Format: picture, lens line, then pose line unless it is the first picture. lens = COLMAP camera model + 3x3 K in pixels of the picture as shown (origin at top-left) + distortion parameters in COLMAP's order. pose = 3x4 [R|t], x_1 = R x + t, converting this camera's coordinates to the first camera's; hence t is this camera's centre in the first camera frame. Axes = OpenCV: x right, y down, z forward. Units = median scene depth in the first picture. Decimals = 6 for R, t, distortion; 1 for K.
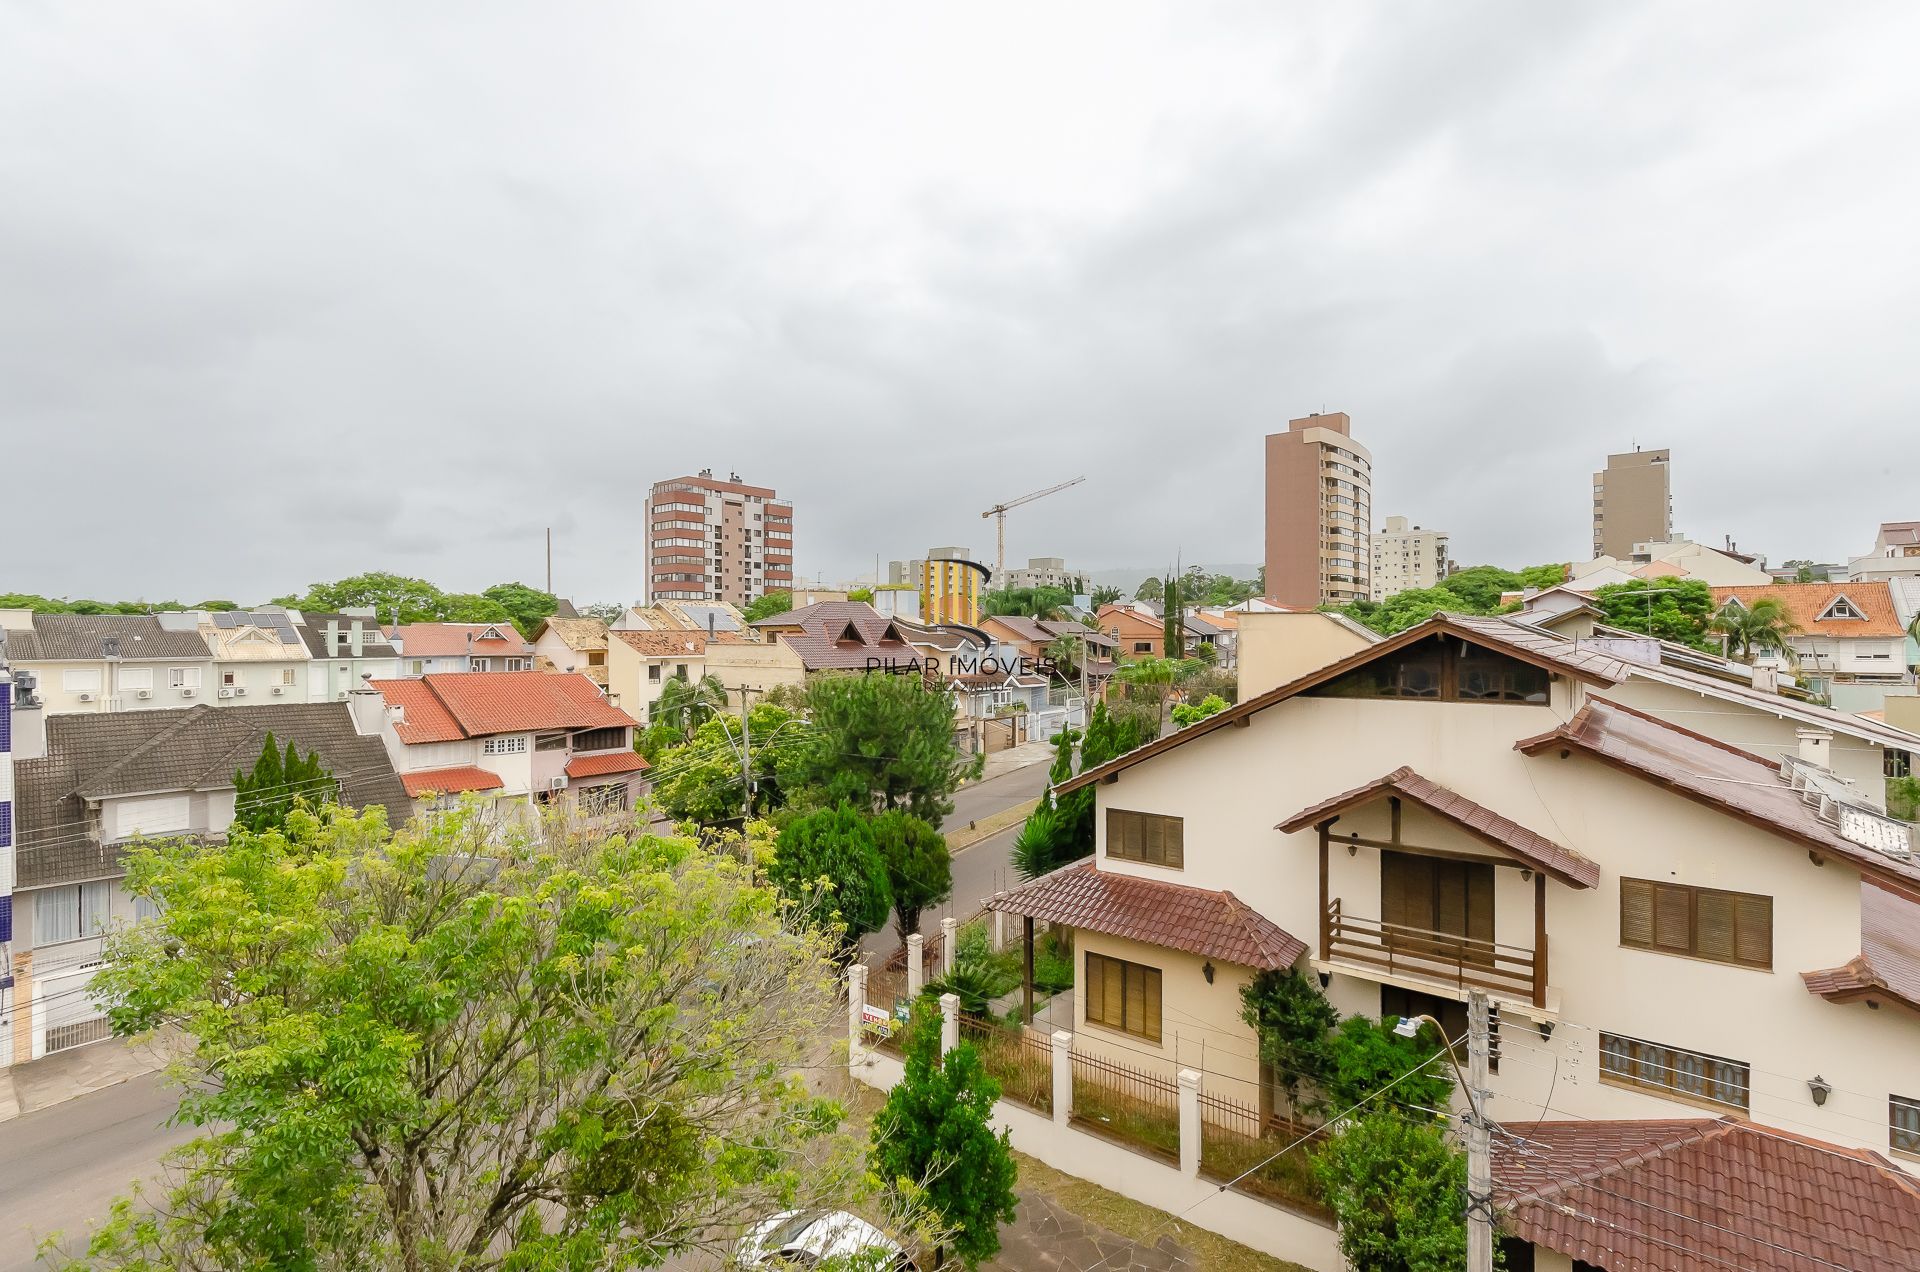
lens RADIAL K [[875.6, 0, 944.2], [0, 875.6, 638.3], [0, 0, 1]] dist [0.001894, -0.000133]
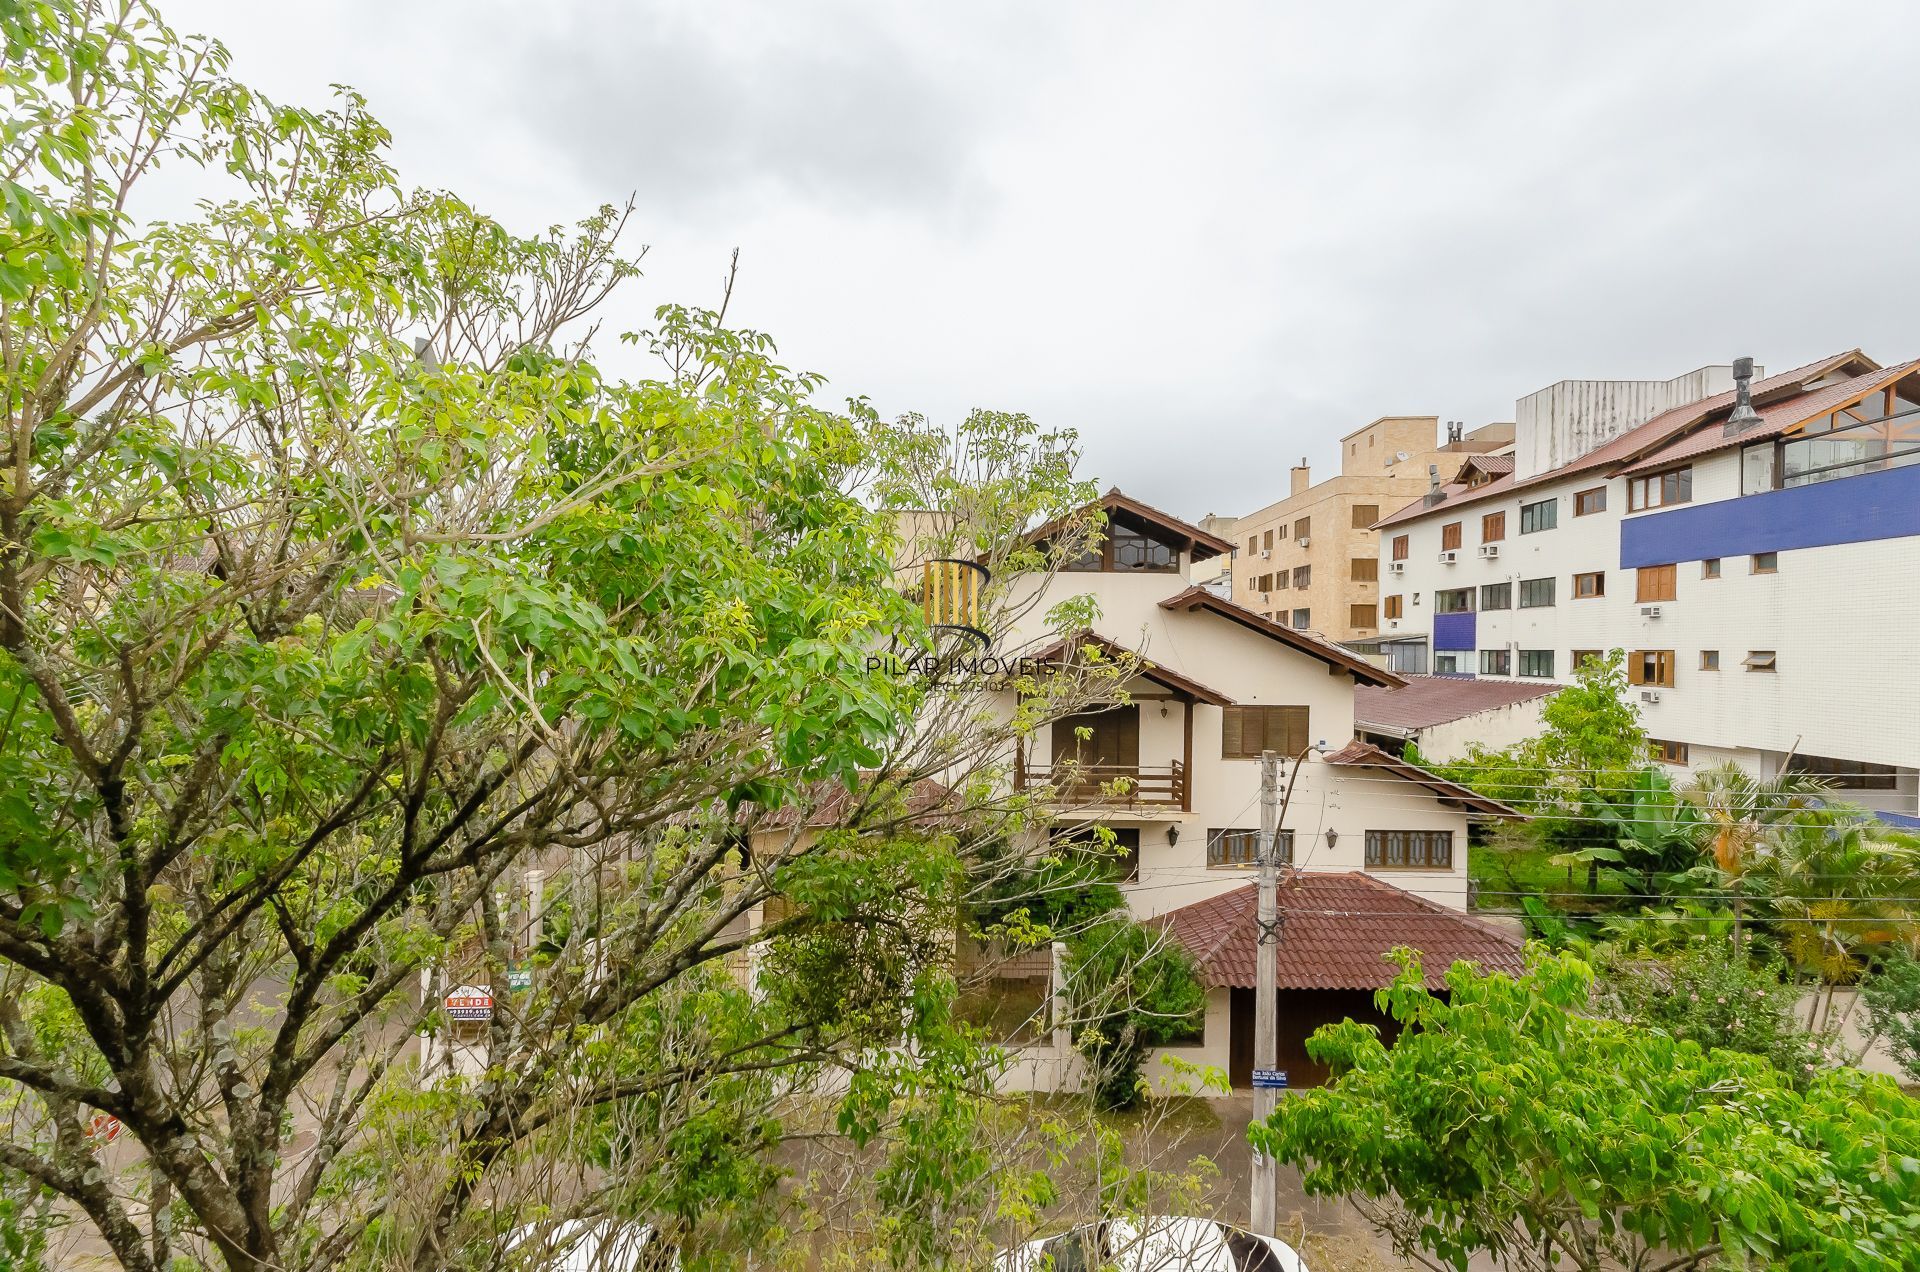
lens RADIAL K [[863.1, 0, 948.9], [0, 863.1, 655.0], [0, 0, 1]] dist [-0.000376, -0.000964]
pose [[0.791048, 0.001930, 0.611751, -0.083487], [-0.011888, 0.999855, 0.012218, 0.049955], [-0.611638, -0.016938, 0.790956, 0.066401]]
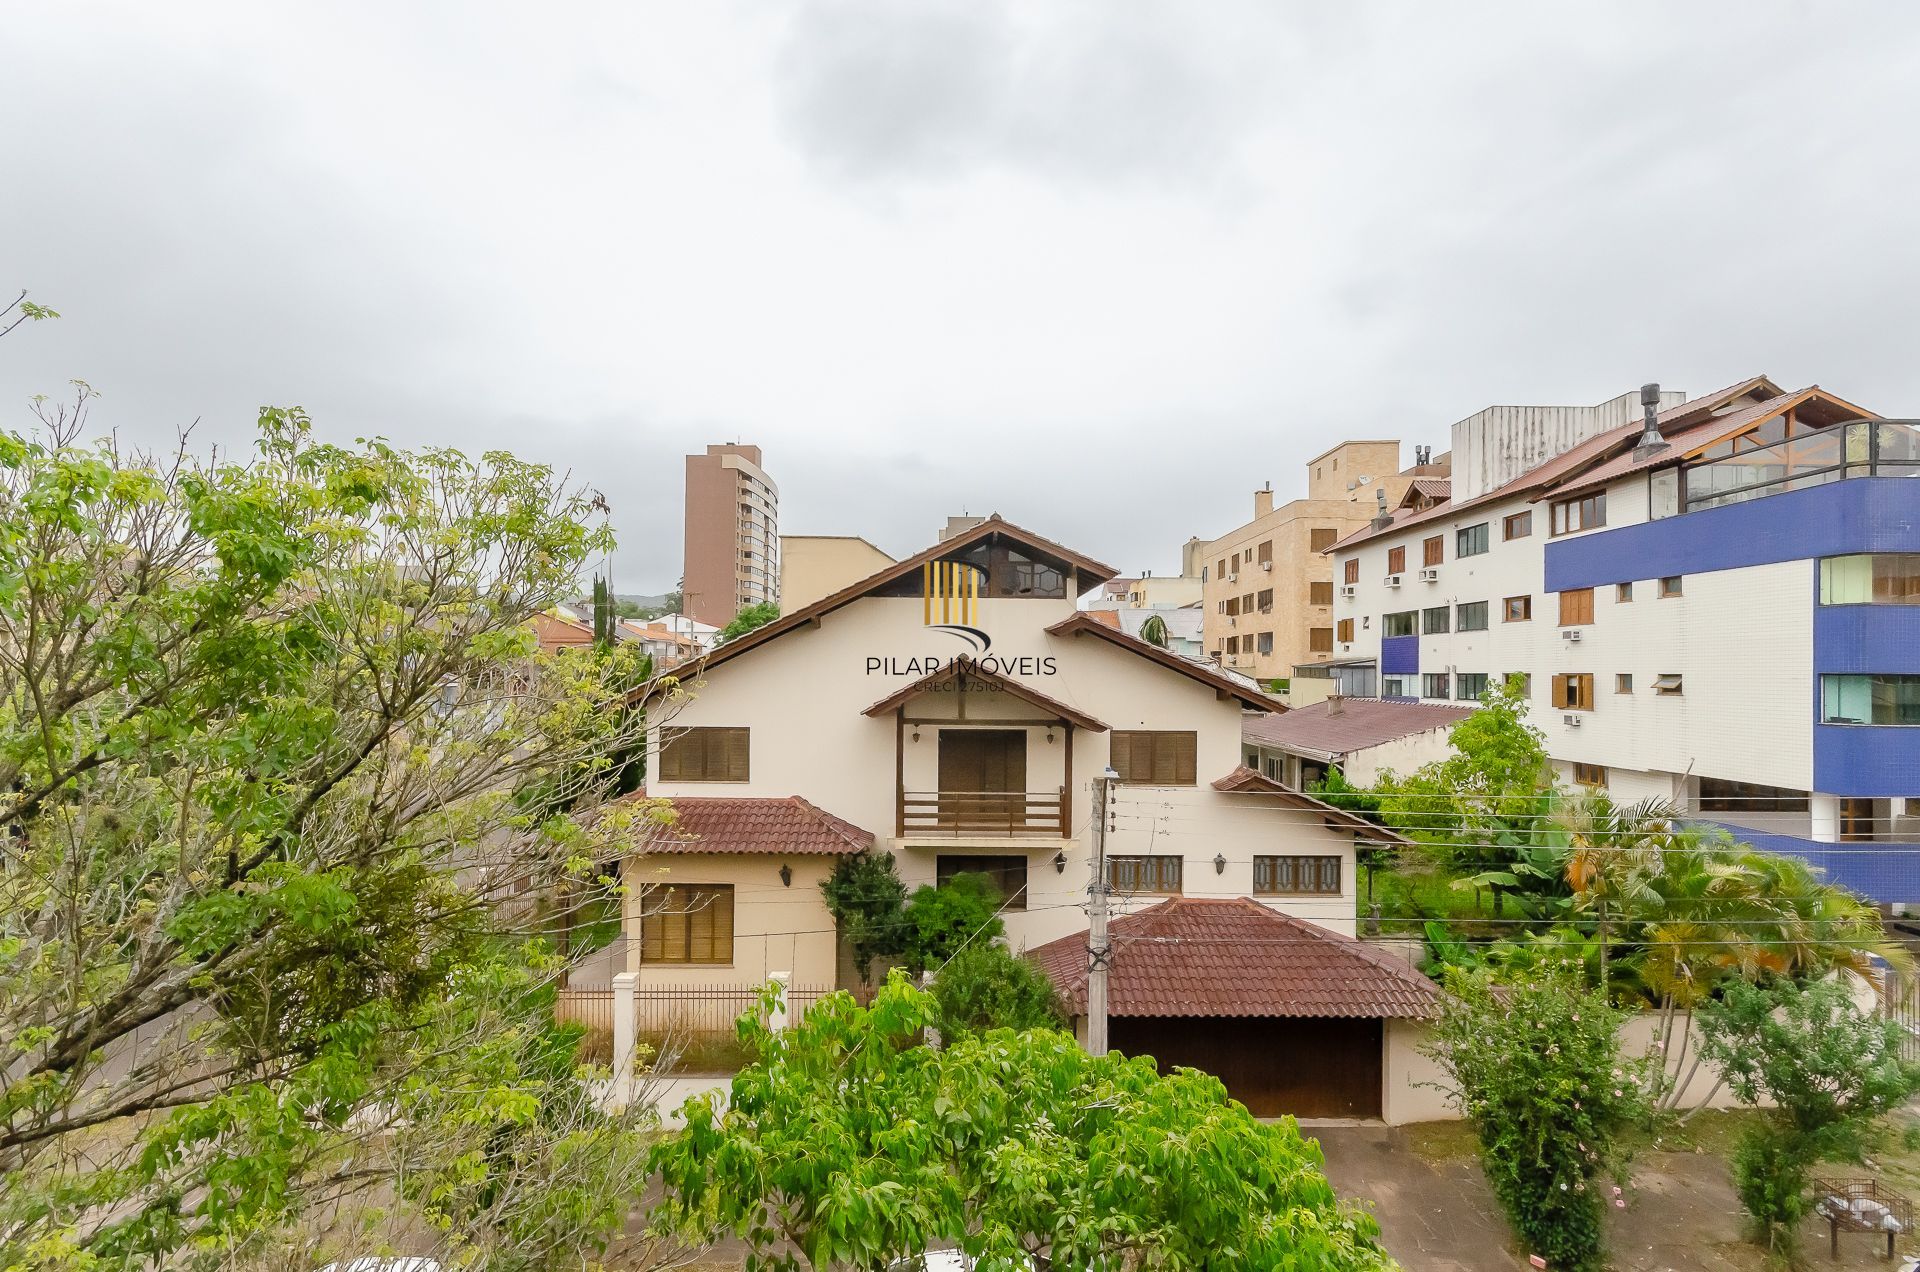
lens RADIAL K [[873.4, 0, 960.1], [0, 873.4, 662.9], [0, 0, 1]] dist [0.002796, 0.000157]
pose [[0.780778, 0.011207, 0.624708, -0.051445], [-0.008766, 0.999937, -0.006982, 0.048855], [-0.624747, -0.000025, 0.780827, 0.038394]]
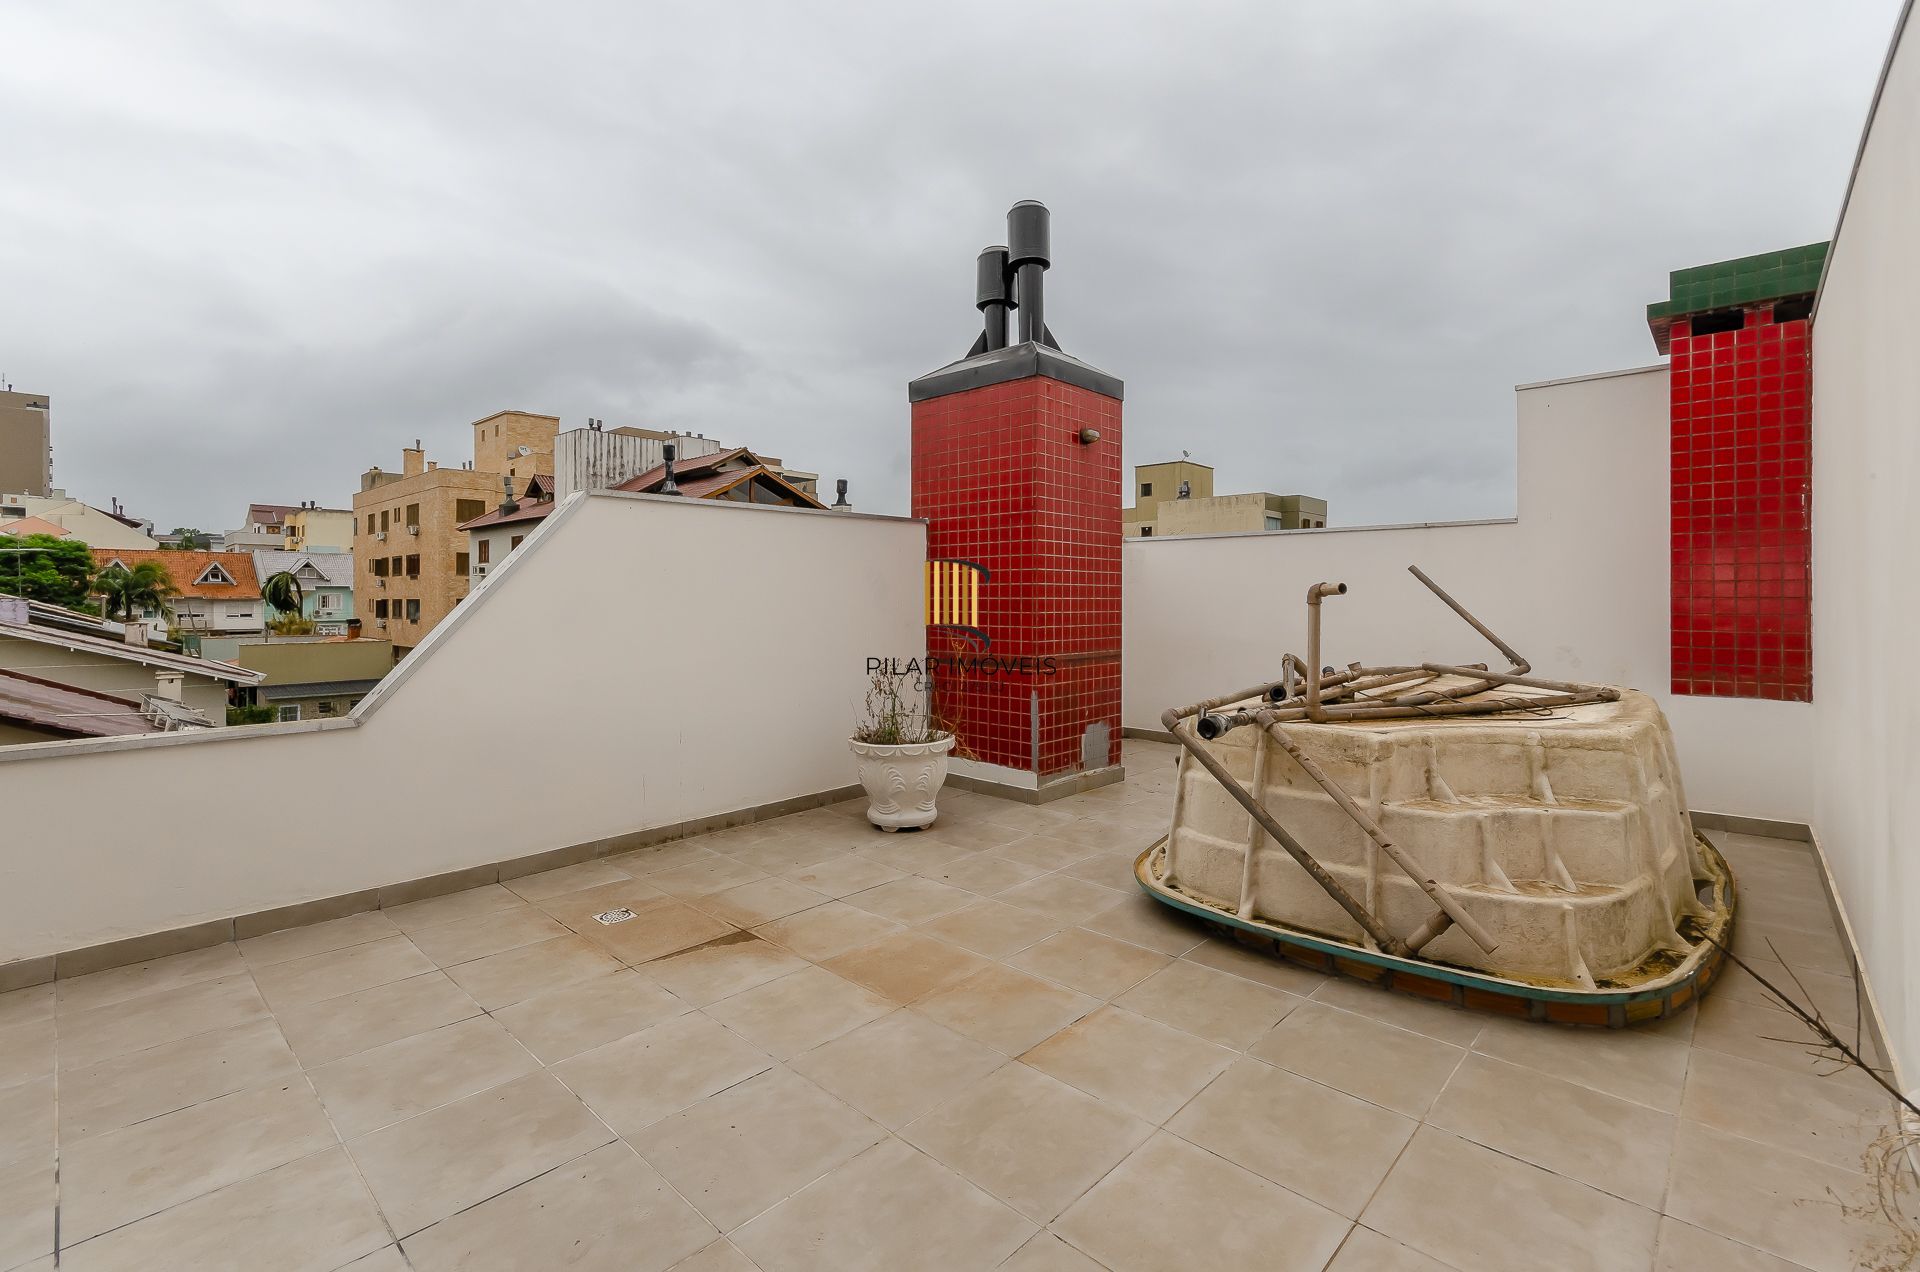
lens RADIAL K [[853.0, 0, 961.8], [0, 853.0, 592.1], [0, 0, 1]] dist [0.001147, -0.000028]
pose [[0.061406, 0.009754, 0.998065, -0.045943], [0.001330, 0.999951, -0.009855, 0.002266], [-0.998112, 0.001933, 0.061390, -0.061856]]
